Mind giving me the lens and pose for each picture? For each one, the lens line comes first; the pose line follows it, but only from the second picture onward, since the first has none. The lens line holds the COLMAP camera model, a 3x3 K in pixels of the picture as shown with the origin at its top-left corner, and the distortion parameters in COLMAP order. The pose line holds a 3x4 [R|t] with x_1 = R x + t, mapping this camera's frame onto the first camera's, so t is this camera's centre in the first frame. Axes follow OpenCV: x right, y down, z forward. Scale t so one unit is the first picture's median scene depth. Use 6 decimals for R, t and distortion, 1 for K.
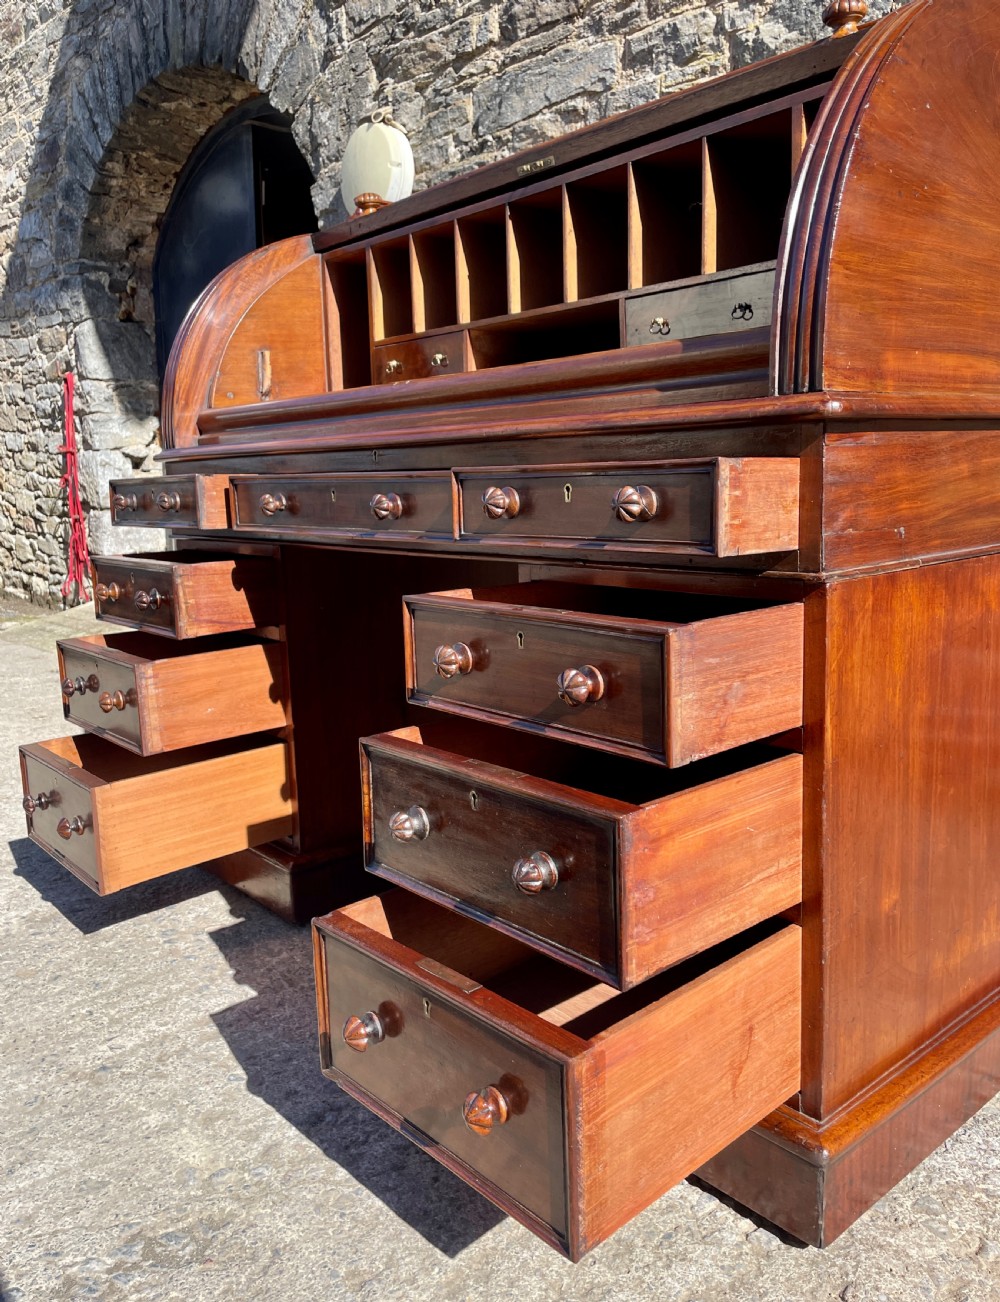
lens RADIAL K [[1039.4, 0, 510.2], [0, 1039.4, 630.1], [0, 0, 1]] dist [0.058120, -0.049542]
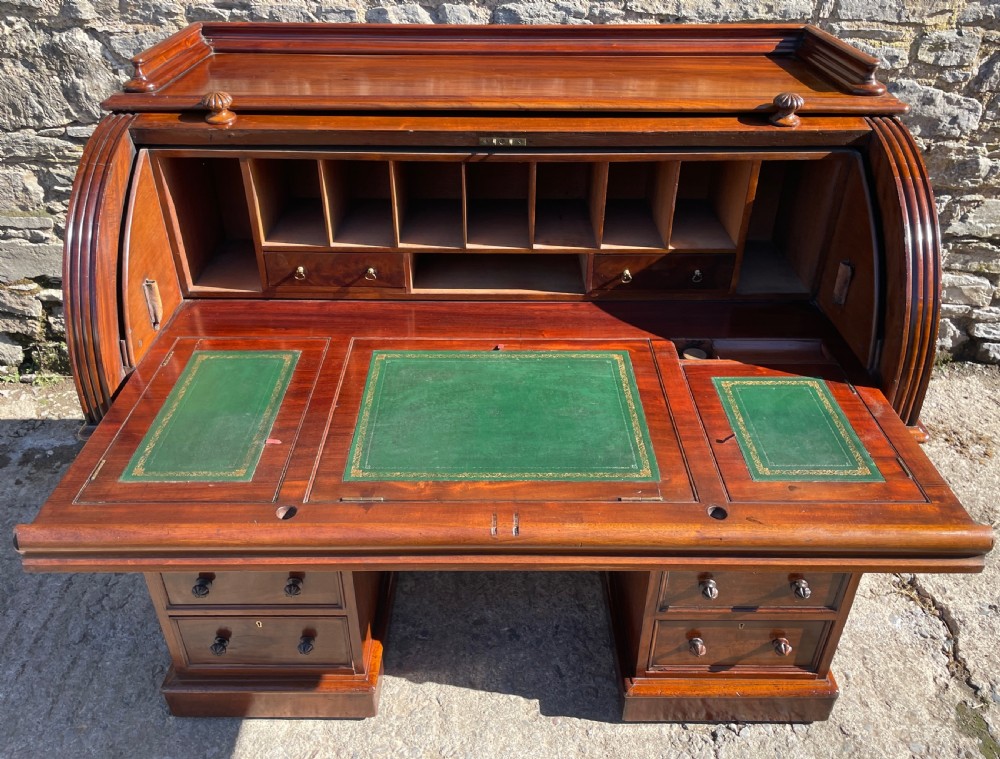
lens RADIAL K [[803.5, 0, 492.2], [0, 803.5, 382.5], [0, 0, 1]] dist [0.073663, -0.103683]
pose [[0.655599, -0.392121, 0.645315, -0.922764], [0.092163, 0.889761, 0.447024, -0.830019], [-0.749464, -0.233594, 0.619466, 0.523966]]
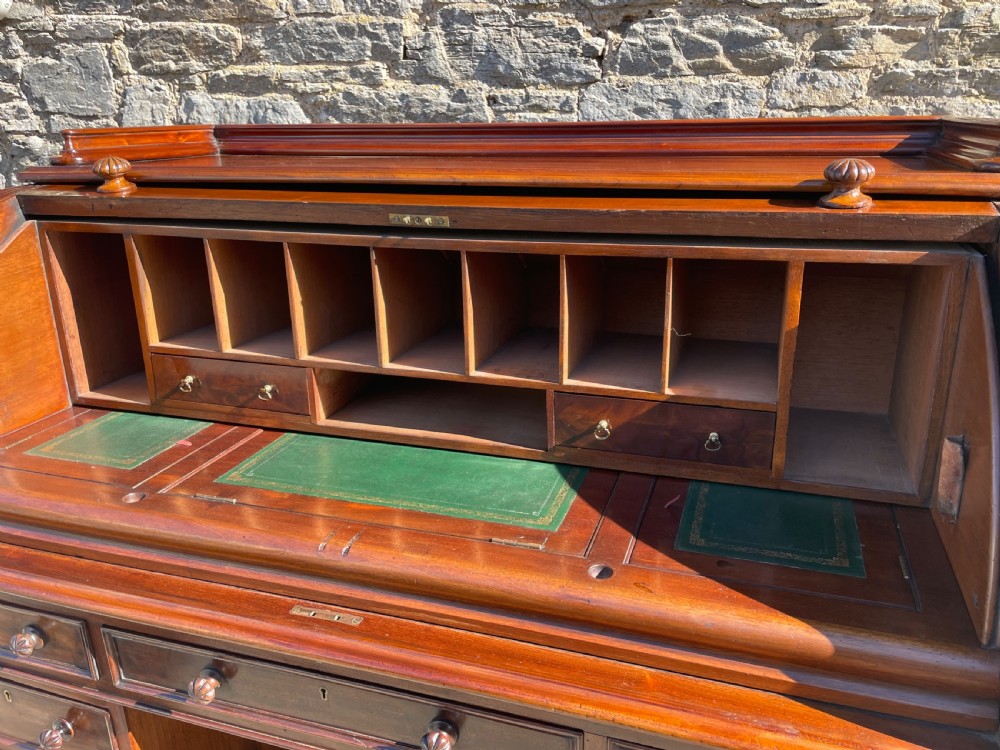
lens RADIAL K [[785.2, 0, 510.6], [0, 785.2, 362.1], [0, 0, 1]] dist [0.079906, -0.116315]
pose [[0.856313, -0.144189, 0.495921, -0.333423], [0.069674, 0.983711, 0.165706, -0.586087], [-0.511736, -0.107343, 0.852410, 0.557082]]
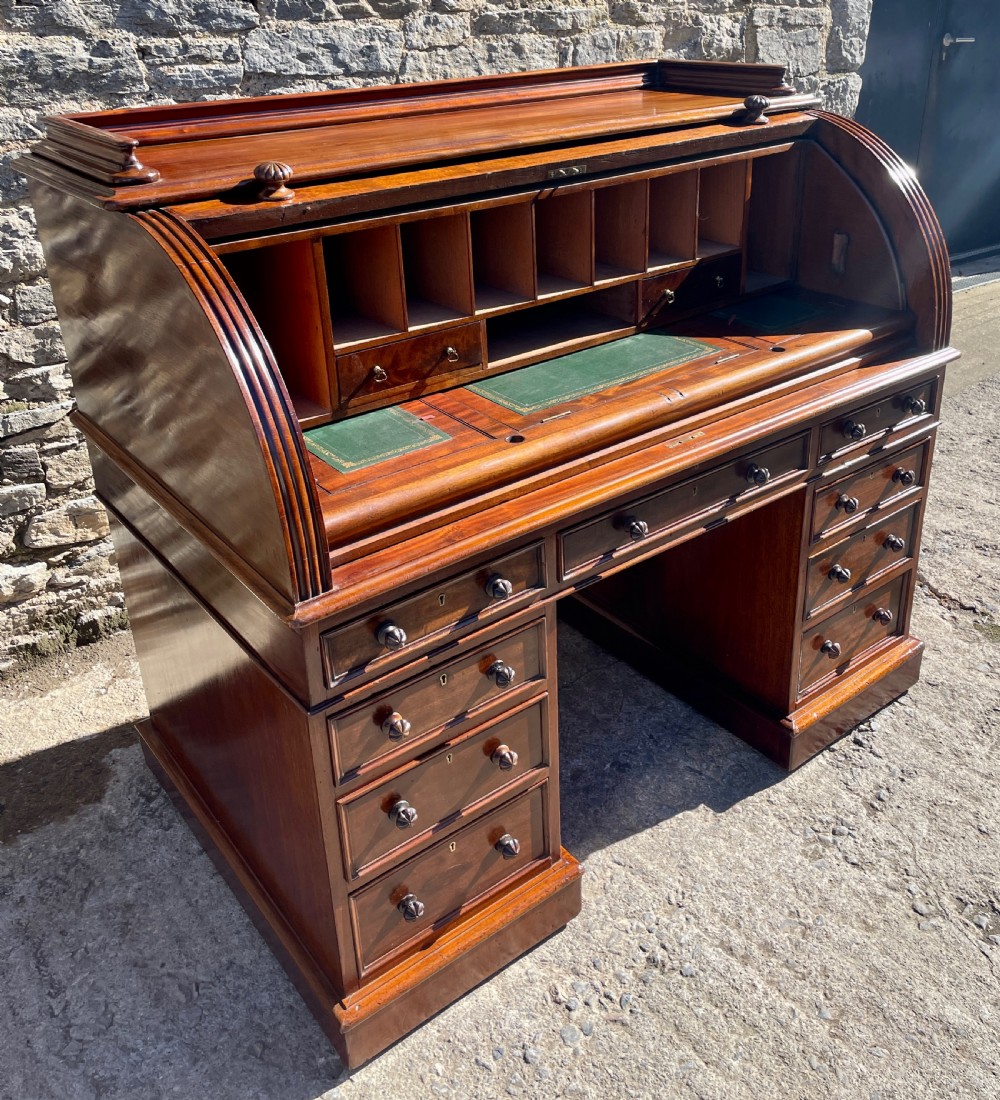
lens RADIAL K [[1065.4, 0, 542.2], [0, 1065.4, 441.8], [0, 0, 1]] dist [0.031754, 0.000000]
pose [[0.034881, -0.382278, 0.923389, -1.526350], [0.170973, 0.912612, 0.371358, -0.823512], [-0.984658, 0.144921, 0.097193, 1.311057]]
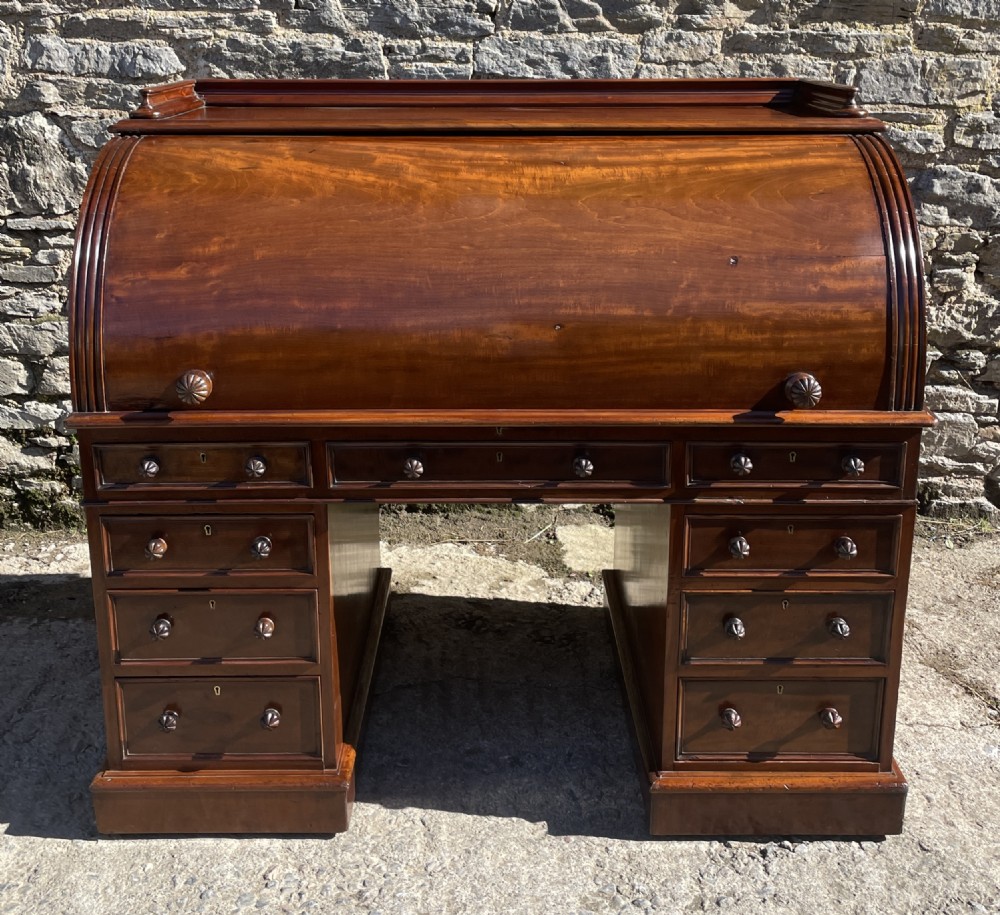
lens RADIAL K [[1231.2, 0, 486.1], [0, 1231.2, 359.7], [0, 0, 1]] dist [0.050925, 0.000000]
pose [[0.654621, -0.178114, 0.734674, -1.469866], [0.096437, 0.983582, 0.152530, -0.582459], [-0.749781, -0.029000, 0.661051, 0.080105]]
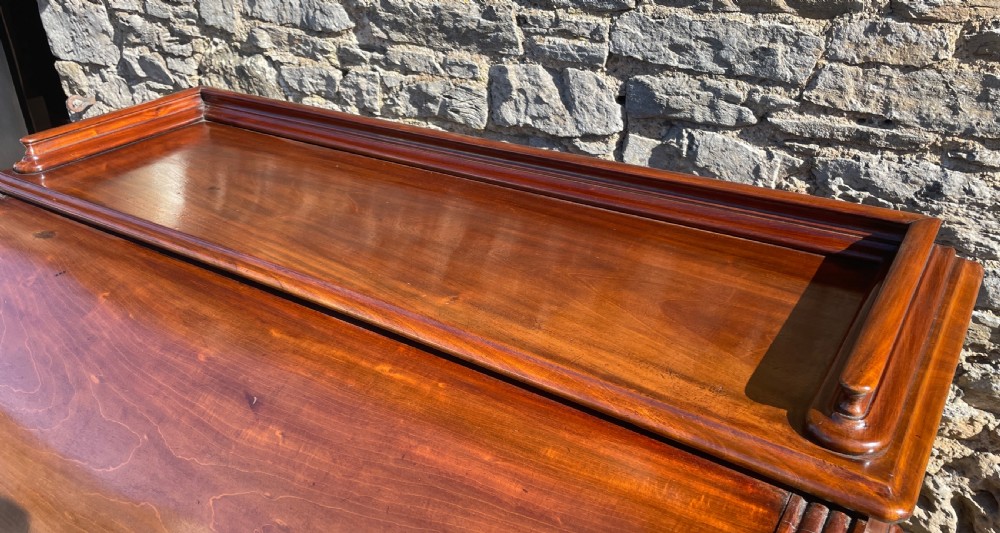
lens RADIAL K [[774.5, 0, 494.7], [0, 774.5, 261.5], [0, 0, 1]] dist [0.074349, -0.103547]
pose [[0.966568, -0.137464, 0.216448, 0.127820], [0.060232, 0.942252, 0.329444, -0.932454], [-0.249235, -0.305393, 0.919031, 0.562720]]
